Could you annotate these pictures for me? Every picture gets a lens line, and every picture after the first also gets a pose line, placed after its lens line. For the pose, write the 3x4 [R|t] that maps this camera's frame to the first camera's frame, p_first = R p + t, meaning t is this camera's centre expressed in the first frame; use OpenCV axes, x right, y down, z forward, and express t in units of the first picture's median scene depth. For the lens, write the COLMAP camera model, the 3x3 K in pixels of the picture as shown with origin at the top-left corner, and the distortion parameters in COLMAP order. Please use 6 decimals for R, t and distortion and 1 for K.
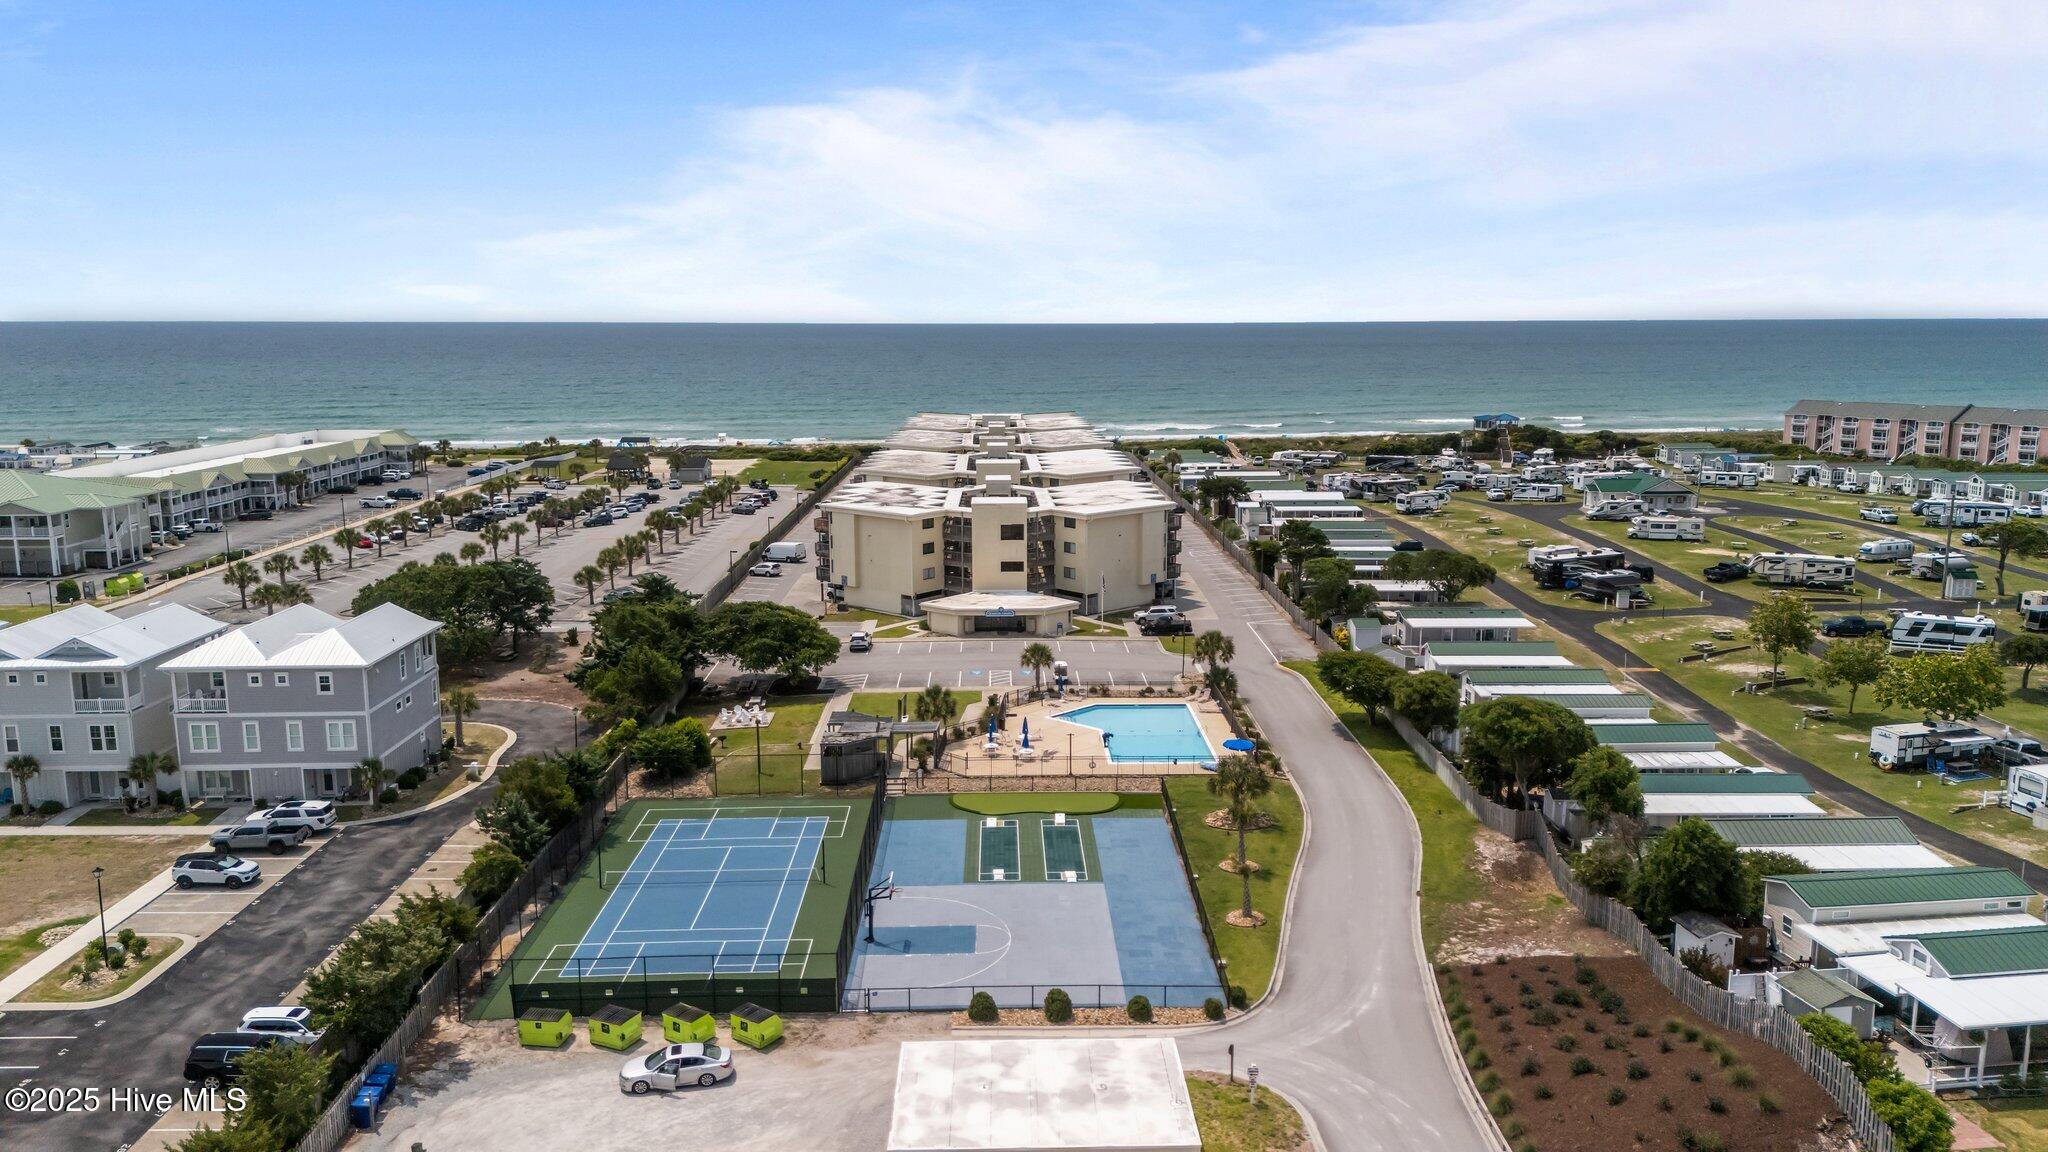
lens RADIAL K [[1489.0, 0, 1033.2], [0, 1489.0, 576.2], [0, 0, 1]] dist [0.094864, -0.097391]
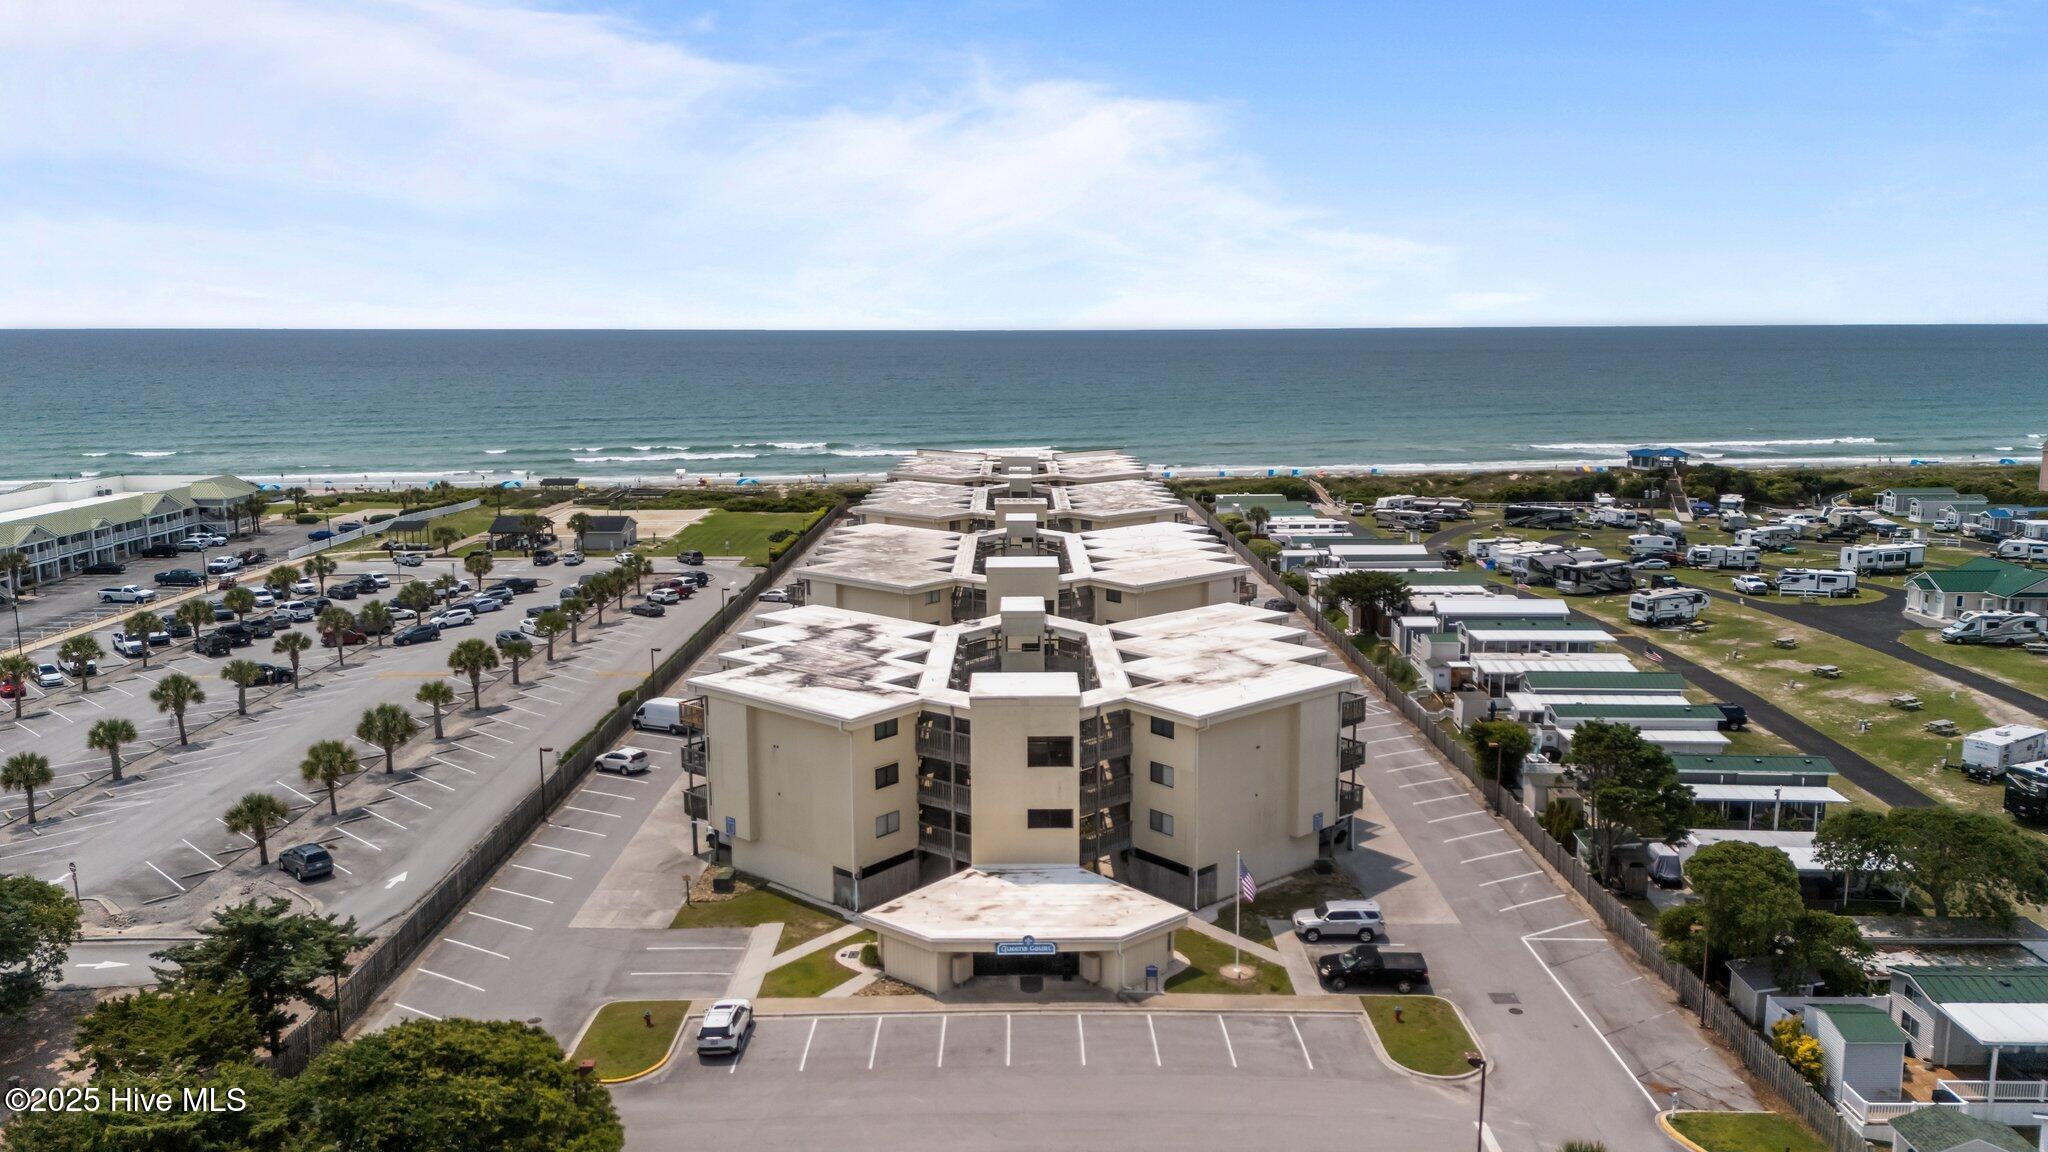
lens RADIAL K [[1486.4, 0, 1033.3], [0, 1486.4, 575.4], [0, 0, 1]] dist [0.096041, -0.097904]
pose [[0.999877, 0.001752, -0.015559, -0.012643], [-0.001828, 0.999986, -0.004894, -0.090971], [0.015550, 0.004922, 0.999867, 0.515764]]
